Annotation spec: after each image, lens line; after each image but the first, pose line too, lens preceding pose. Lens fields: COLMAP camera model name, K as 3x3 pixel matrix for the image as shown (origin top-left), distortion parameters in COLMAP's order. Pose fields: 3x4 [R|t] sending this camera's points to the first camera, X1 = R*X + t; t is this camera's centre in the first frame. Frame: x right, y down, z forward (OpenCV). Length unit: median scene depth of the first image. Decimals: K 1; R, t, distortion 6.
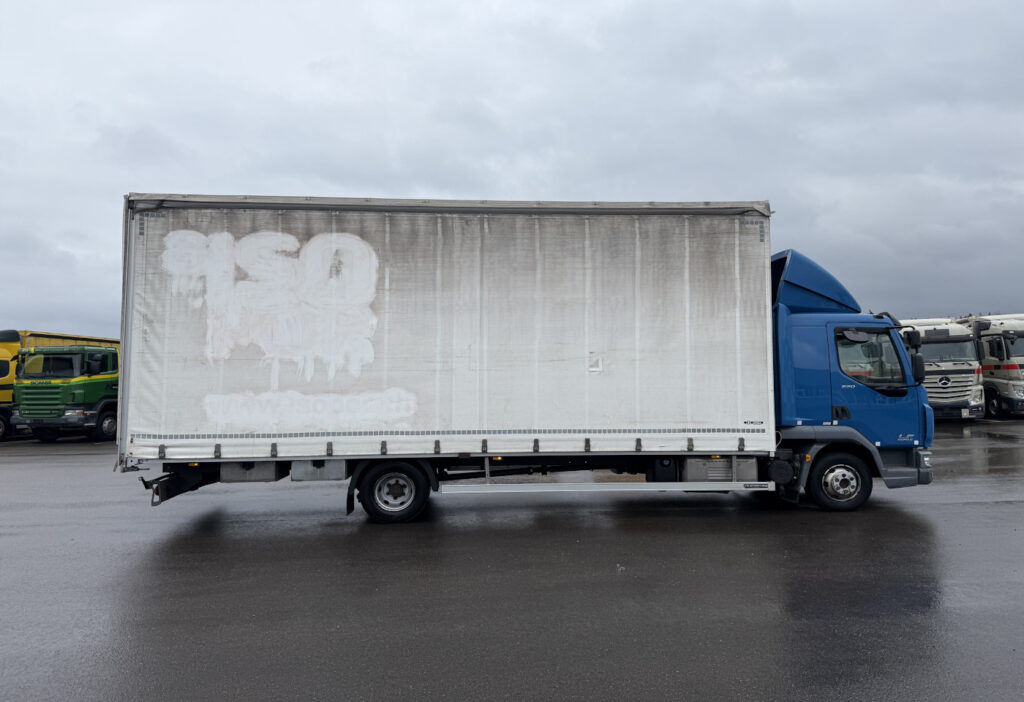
lens RADIAL K [[719.3, 0, 509.9], [0, 719.3, 345.9], [0, 0, 1]] dist [0.157458, -0.324349]
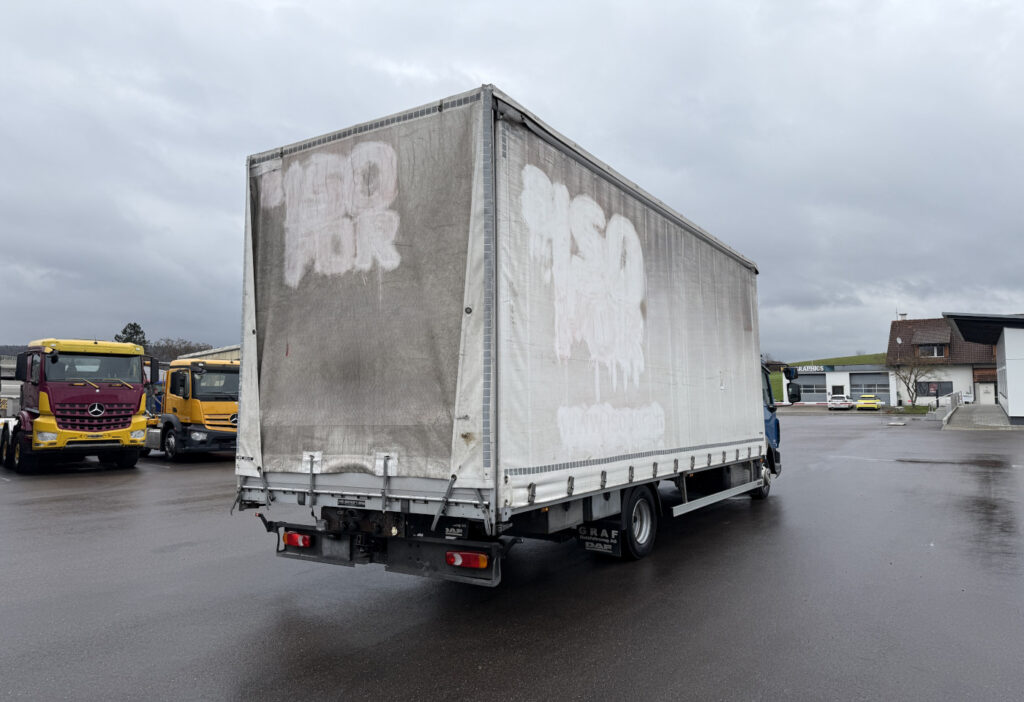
lens RADIAL K [[719.3, 0, 509.9], [0, 719.3, 345.9], [0, 0, 1]] dist [0.157458, -0.324349]
pose [[0.584390, 0.074249, 0.808069, -0.999590], [-0.046100, 0.997235, -0.058291, 0.050002], [-0.810162, -0.003188, 0.586197, 0.622957]]
